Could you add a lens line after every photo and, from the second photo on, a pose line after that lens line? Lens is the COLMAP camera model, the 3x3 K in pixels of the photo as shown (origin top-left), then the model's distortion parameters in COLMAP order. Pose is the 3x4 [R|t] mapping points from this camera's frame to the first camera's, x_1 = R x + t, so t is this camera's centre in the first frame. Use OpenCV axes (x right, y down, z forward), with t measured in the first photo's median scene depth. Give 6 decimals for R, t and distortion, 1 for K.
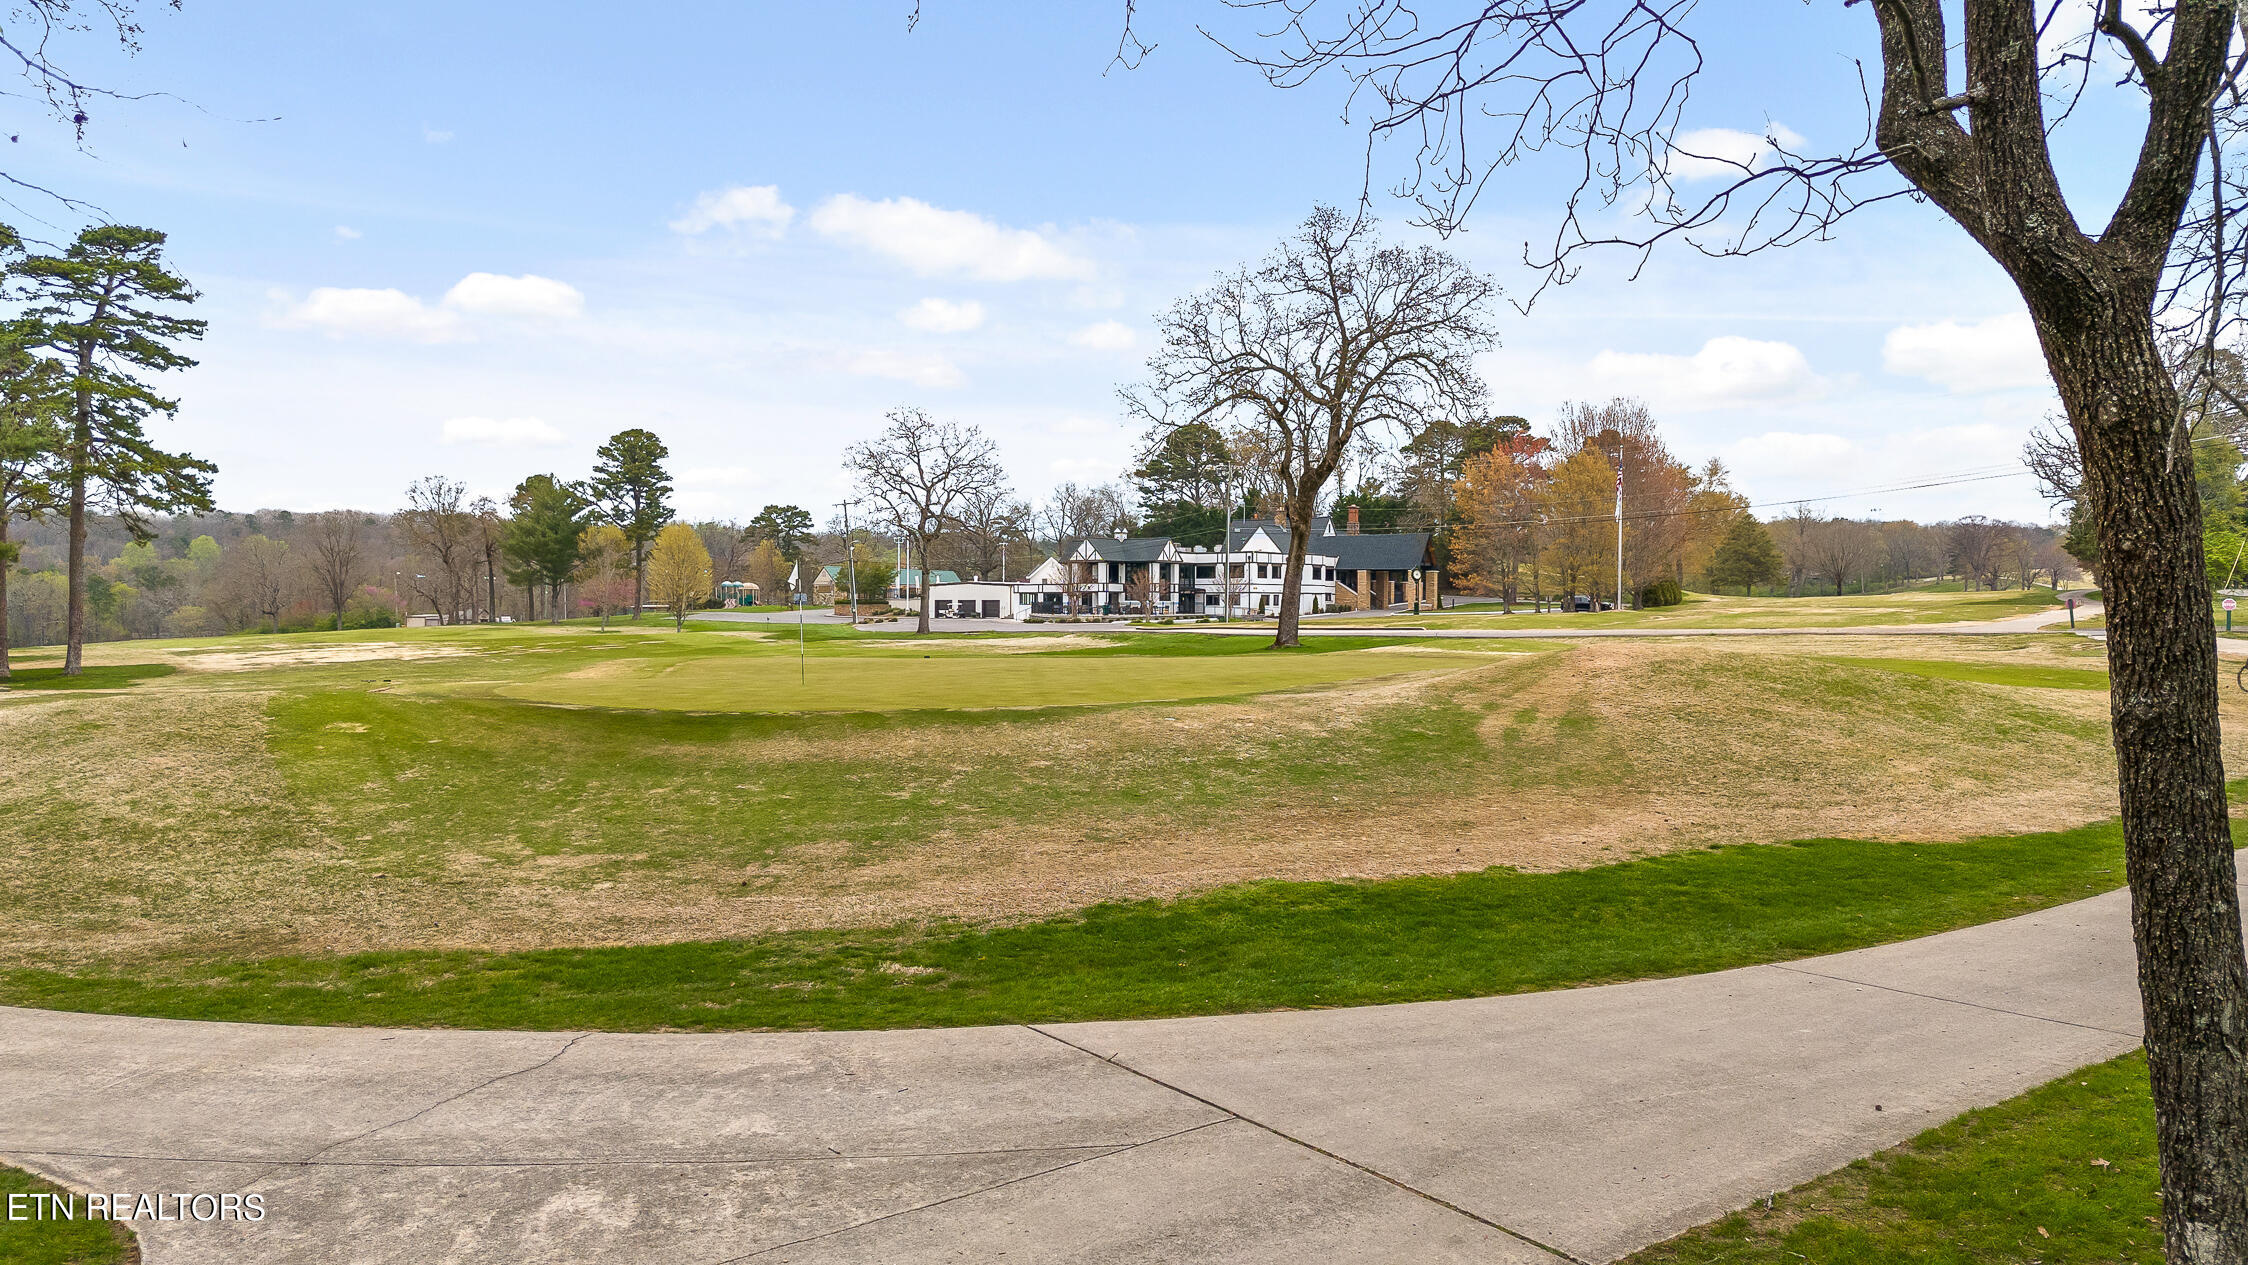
lens RADIAL K [[1641.7, 0, 1124.0], [0, 1641.7, 632.5], [0, 0, 1]] dist [0.099520, -0.179320]
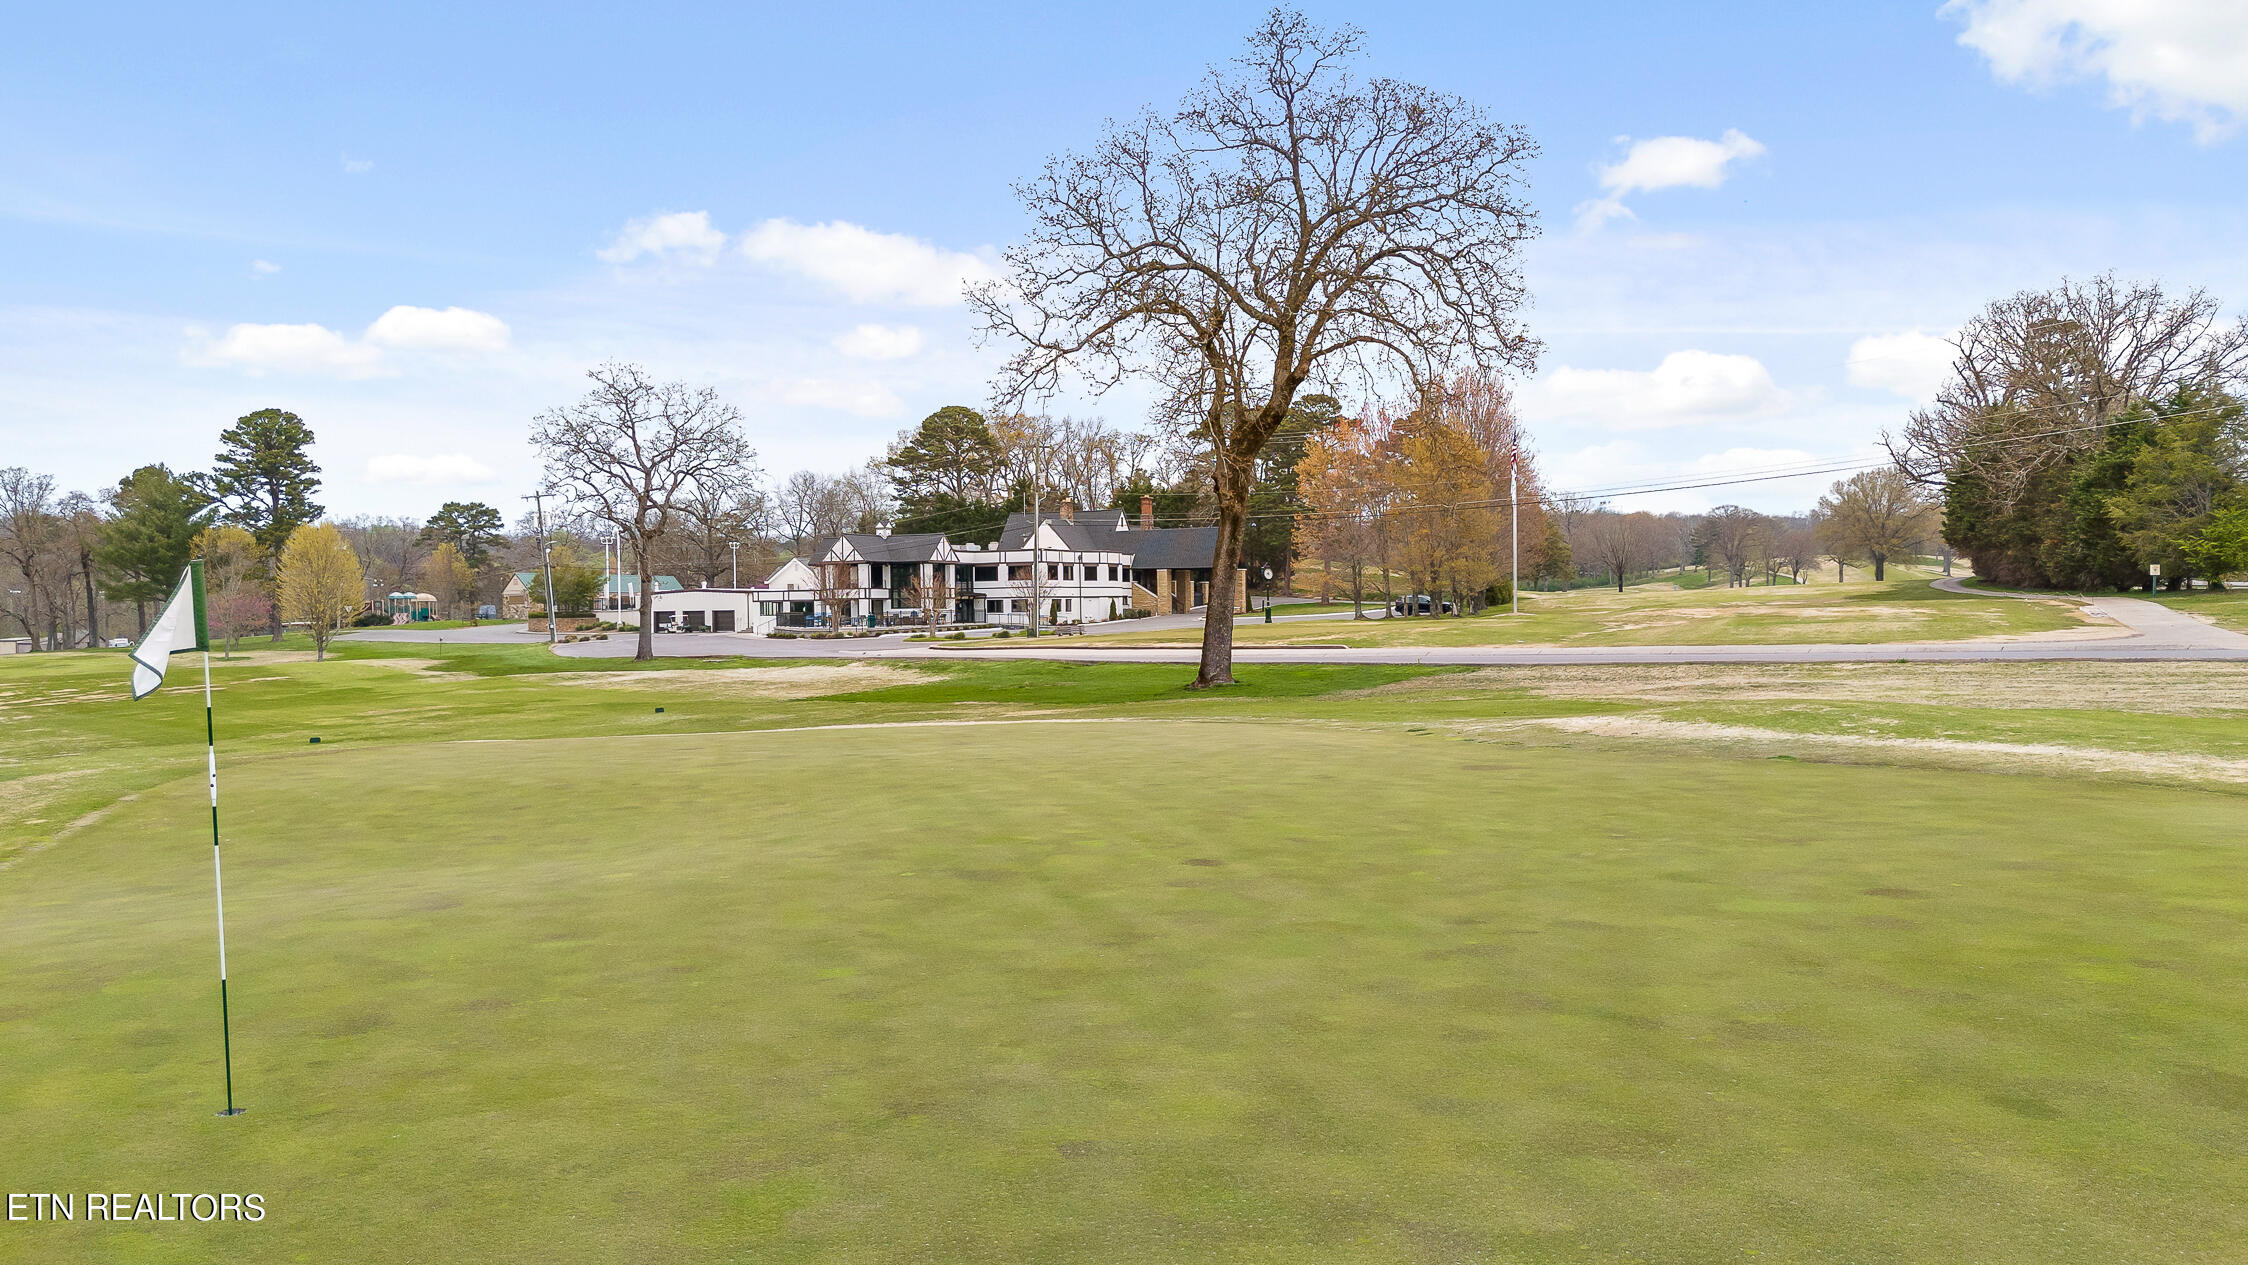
lens RADIAL K [[1641.7, 0, 1124.0], [0, 1641.7, 632.5], [0, 0, 1]] dist [0.099520, -0.179320]
pose [[0.985893, -0.020058, 0.166168, -0.020944], [0.020058, 0.999797, 0.001682, -0.006120], [-0.166168, 0.001675, 0.986096, 0.143094]]
